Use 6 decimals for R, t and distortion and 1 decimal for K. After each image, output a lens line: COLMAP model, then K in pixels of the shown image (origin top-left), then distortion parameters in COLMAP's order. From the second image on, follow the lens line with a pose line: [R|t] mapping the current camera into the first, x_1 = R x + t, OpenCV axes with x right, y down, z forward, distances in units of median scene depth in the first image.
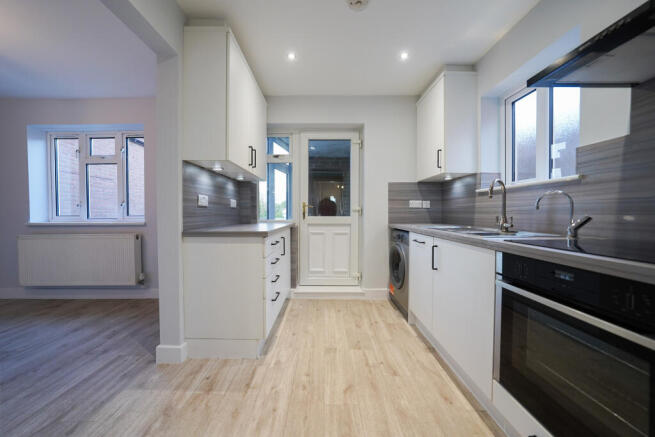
lens RADIAL K [[229.5, 0, 330.9], [0, 229.5, 216.4], [0, 0, 1]] dist [-0.012048, 0.001057]
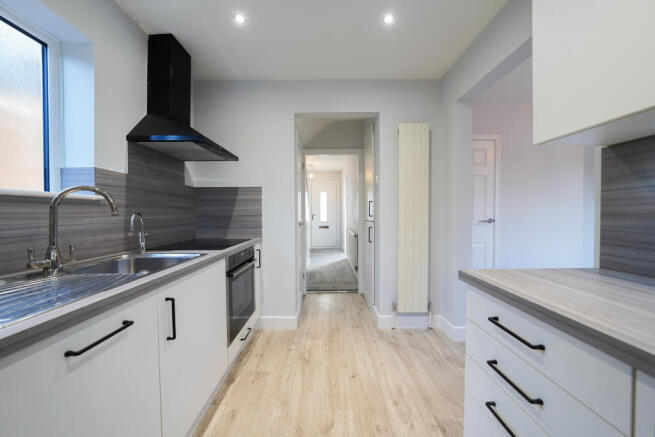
lens RADIAL K [[229.5, 0, 329.4], [0, 229.5, 215.5], [0, 0, 1]] dist [-0.012048, 0.001057]
pose [[-0.999960, 0.005737, 0.006934, 0.032721], [0.005911, 0.999660, 0.025387, -0.055267], [-0.006786, 0.025427, -0.999654, 0.972521]]
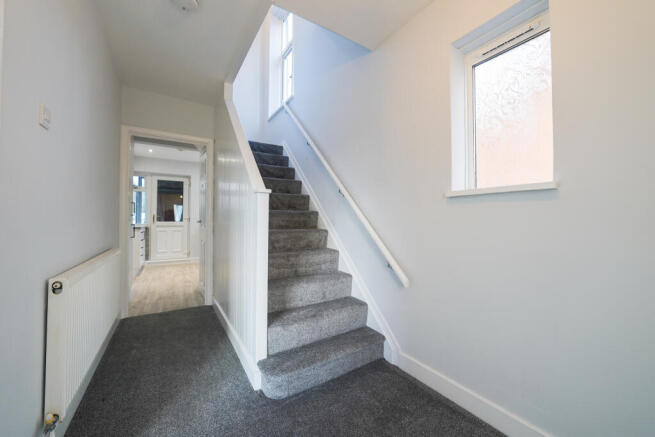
lens RADIAL K [[241.4, 0, 325.2], [0, 241.4, 216.9], [0, 0, 1]] dist [-0.023712, 0.001459]
pose [[0.851601, 0.008743, 0.524117, 0.054135], [0.001880, 0.999804, -0.019733, 0.002327], [-0.524187, 0.017790, 0.851418, -1.463423]]
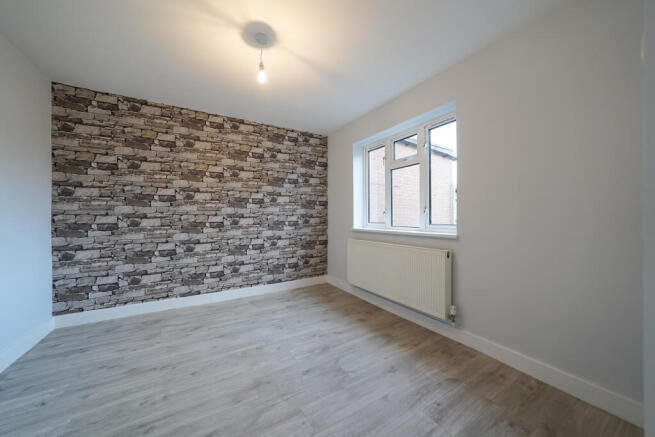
lens RADIAL K [[229.5, 0, 323.2], [0, 229.5, 217.0], [0, 0, 1]] dist [-0.012048, 0.001057]
pose [[0.515296, 0.000189, -0.857013, -0.434273], [-0.011929, 0.999905, -0.006952, -0.021363], [0.856929, 0.013806, 0.515249, 0.277580]]
